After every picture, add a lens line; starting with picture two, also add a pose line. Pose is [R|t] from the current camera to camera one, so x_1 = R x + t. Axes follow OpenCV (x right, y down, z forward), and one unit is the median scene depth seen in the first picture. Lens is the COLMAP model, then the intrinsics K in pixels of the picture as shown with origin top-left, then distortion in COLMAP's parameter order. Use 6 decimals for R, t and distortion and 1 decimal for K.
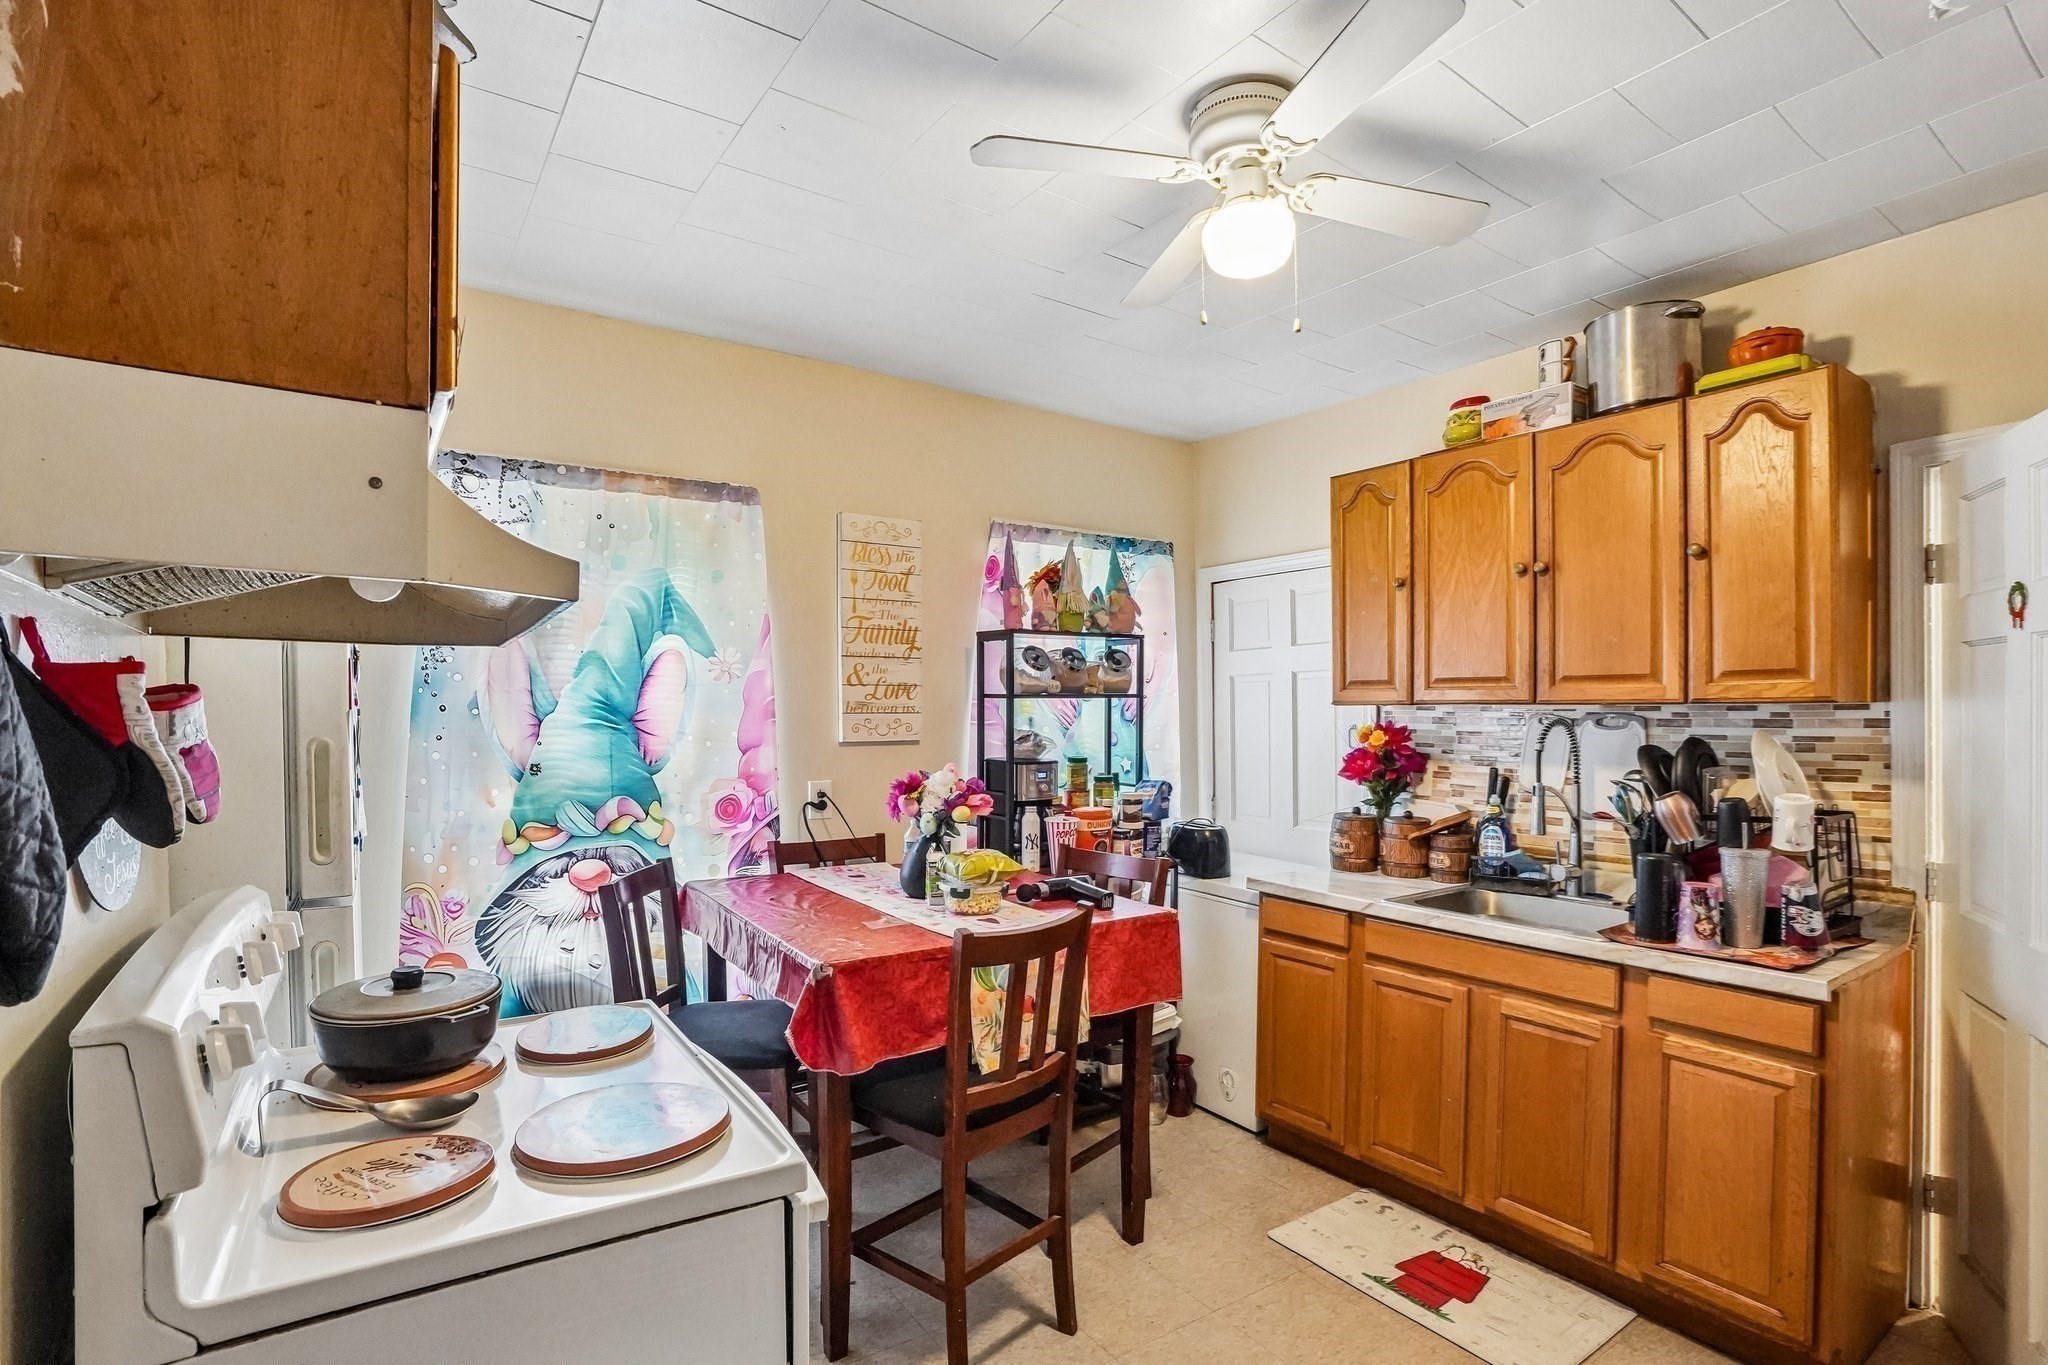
lens RADIAL K [[960.6, 0, 1022.2], [0, 960.6, 701.8], [0, 0, 1]] dist [-0.039755, 0.000501]
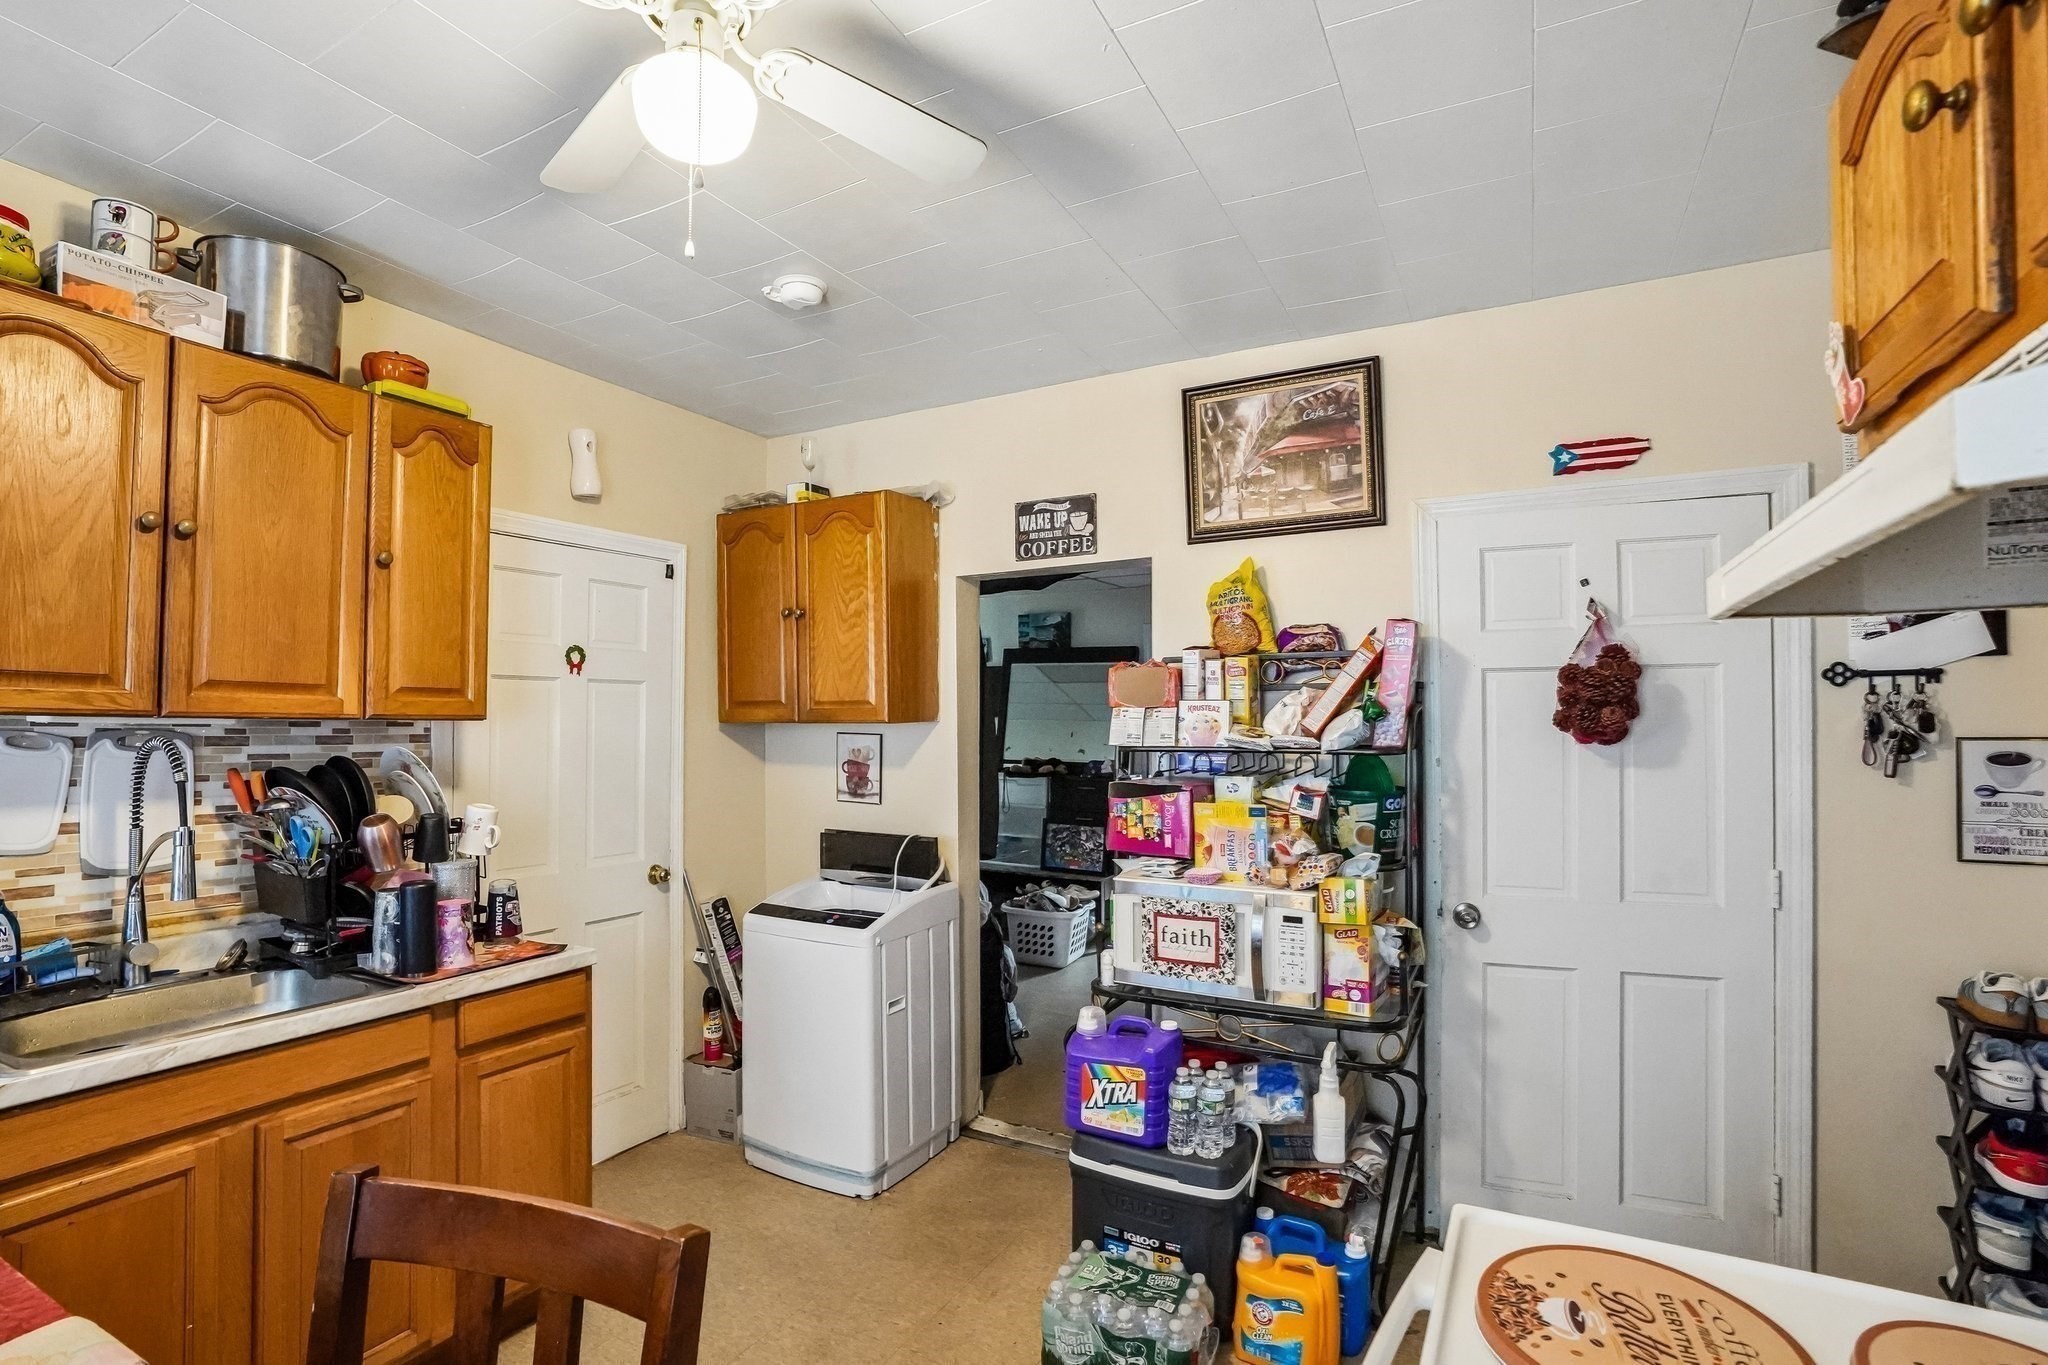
lens RADIAL K [[960.6, 0, 1024.4], [0, 960.6, 691.2], [0, 0, 1]] dist [-0.039755, 0.000501]
pose [[-0.460834, 0.036236, 0.886746, -0.383672], [-0.002971, 0.999098, -0.042372, 0.011038], [-0.887482, -0.022161, -0.460310, 0.790141]]
